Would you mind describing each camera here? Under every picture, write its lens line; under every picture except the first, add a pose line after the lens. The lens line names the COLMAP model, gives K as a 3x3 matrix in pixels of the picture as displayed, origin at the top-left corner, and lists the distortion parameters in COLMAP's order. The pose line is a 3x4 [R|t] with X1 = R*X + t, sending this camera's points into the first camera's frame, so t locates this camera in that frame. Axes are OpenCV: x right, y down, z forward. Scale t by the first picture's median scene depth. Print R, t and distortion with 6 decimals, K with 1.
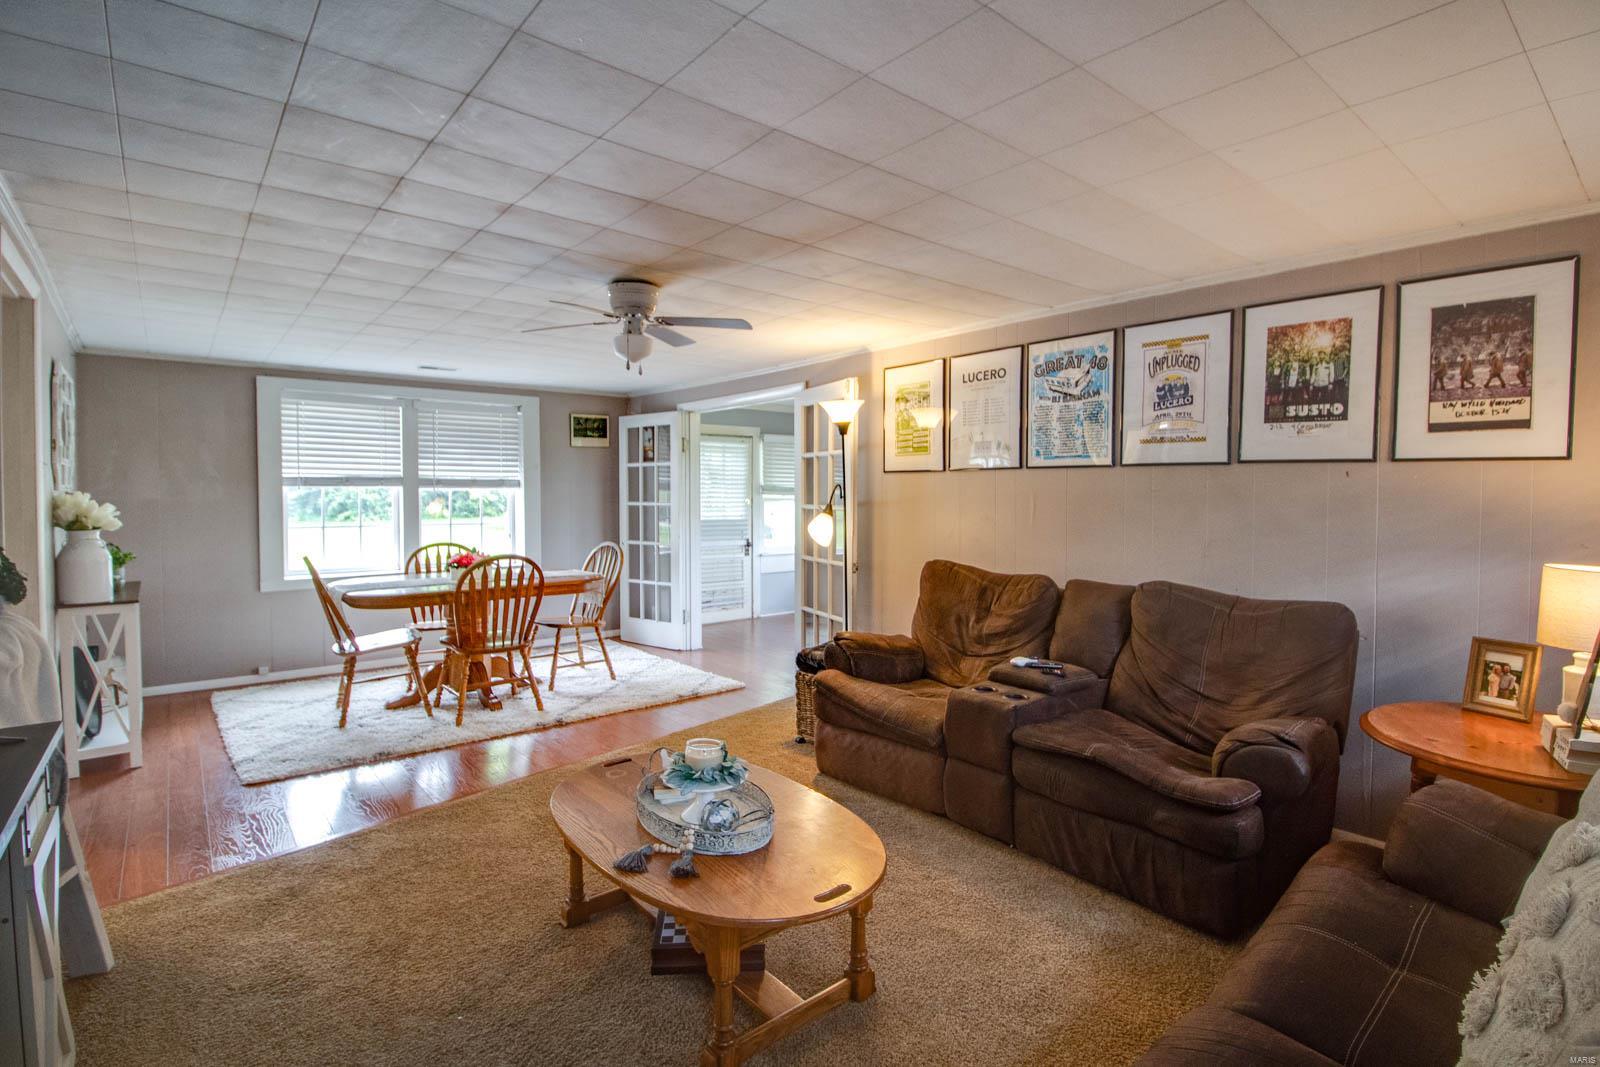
lens RADIAL K [[765.8, 0, 809.2], [0, 765.8, 518.3], [0, 0, 1]] dist [0.002209, -0.014458]
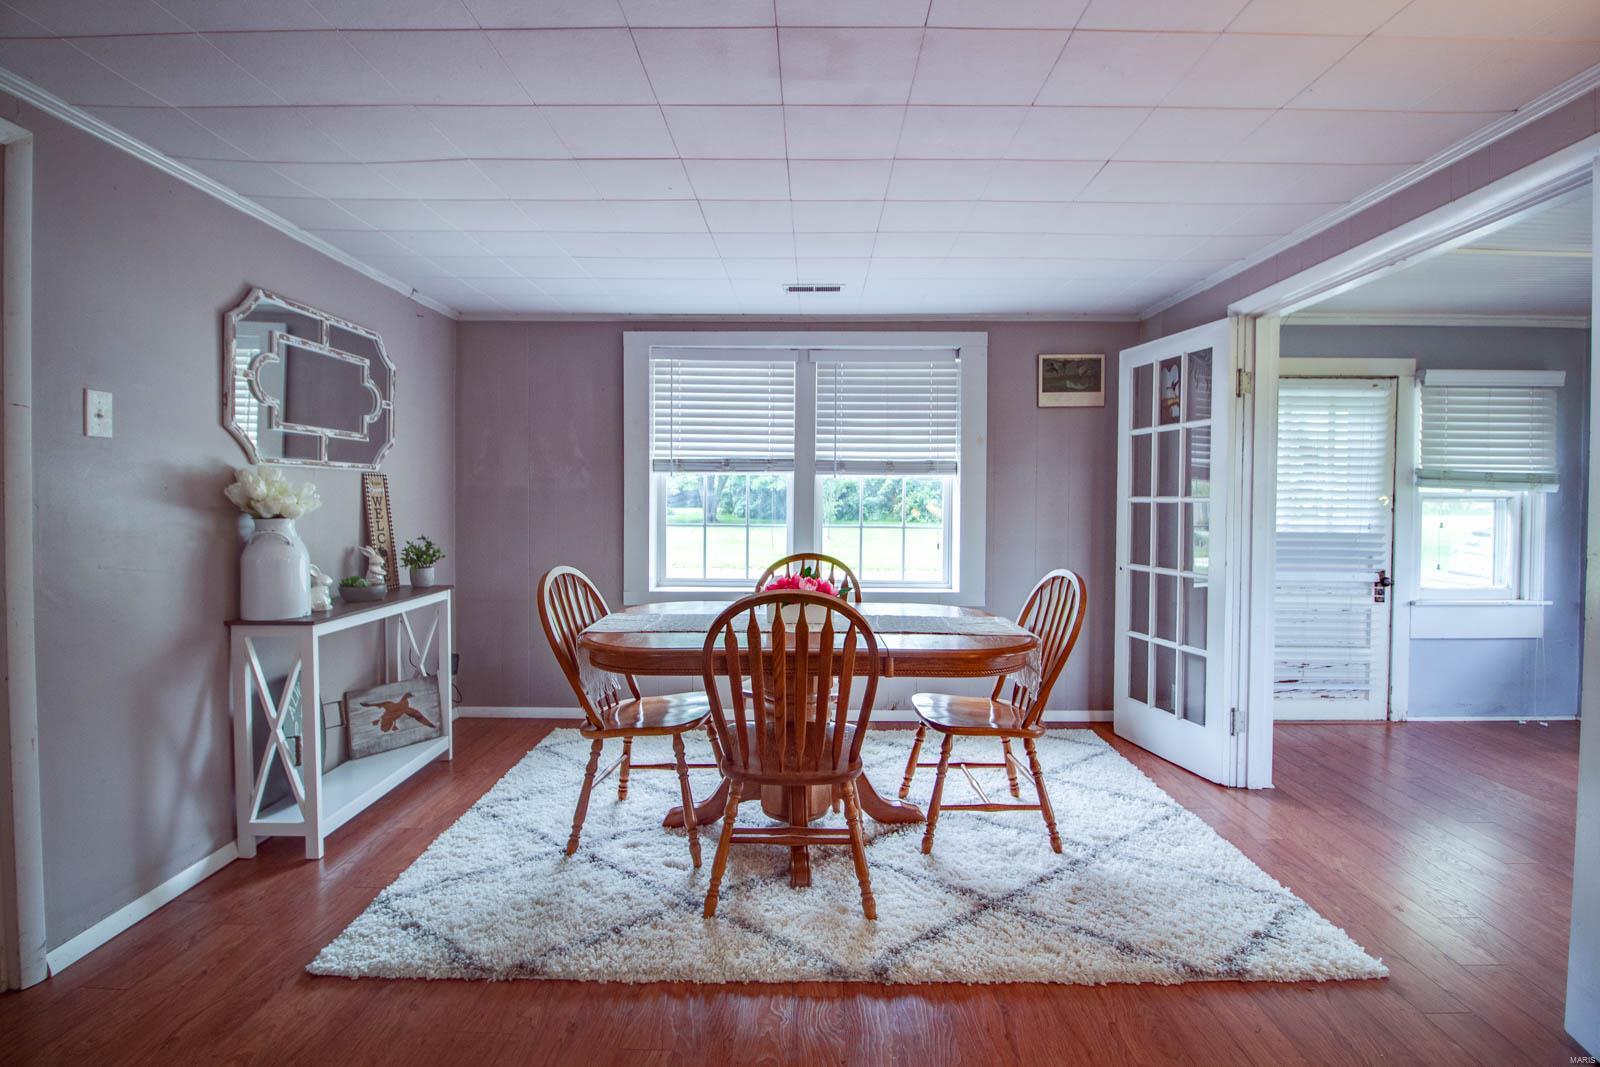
lens RADIAL K [[765.8, 0, 809.2], [0, 765.8, 518.3], [0, 0, 1]] dist [0.002209, -0.014458]
pose [[0.762442, 0.017867, -0.646810, -0.052110], [-0.026033, 0.999656, -0.003073, 0.002942], [0.646533, 0.019181, 0.762645, 0.427662]]
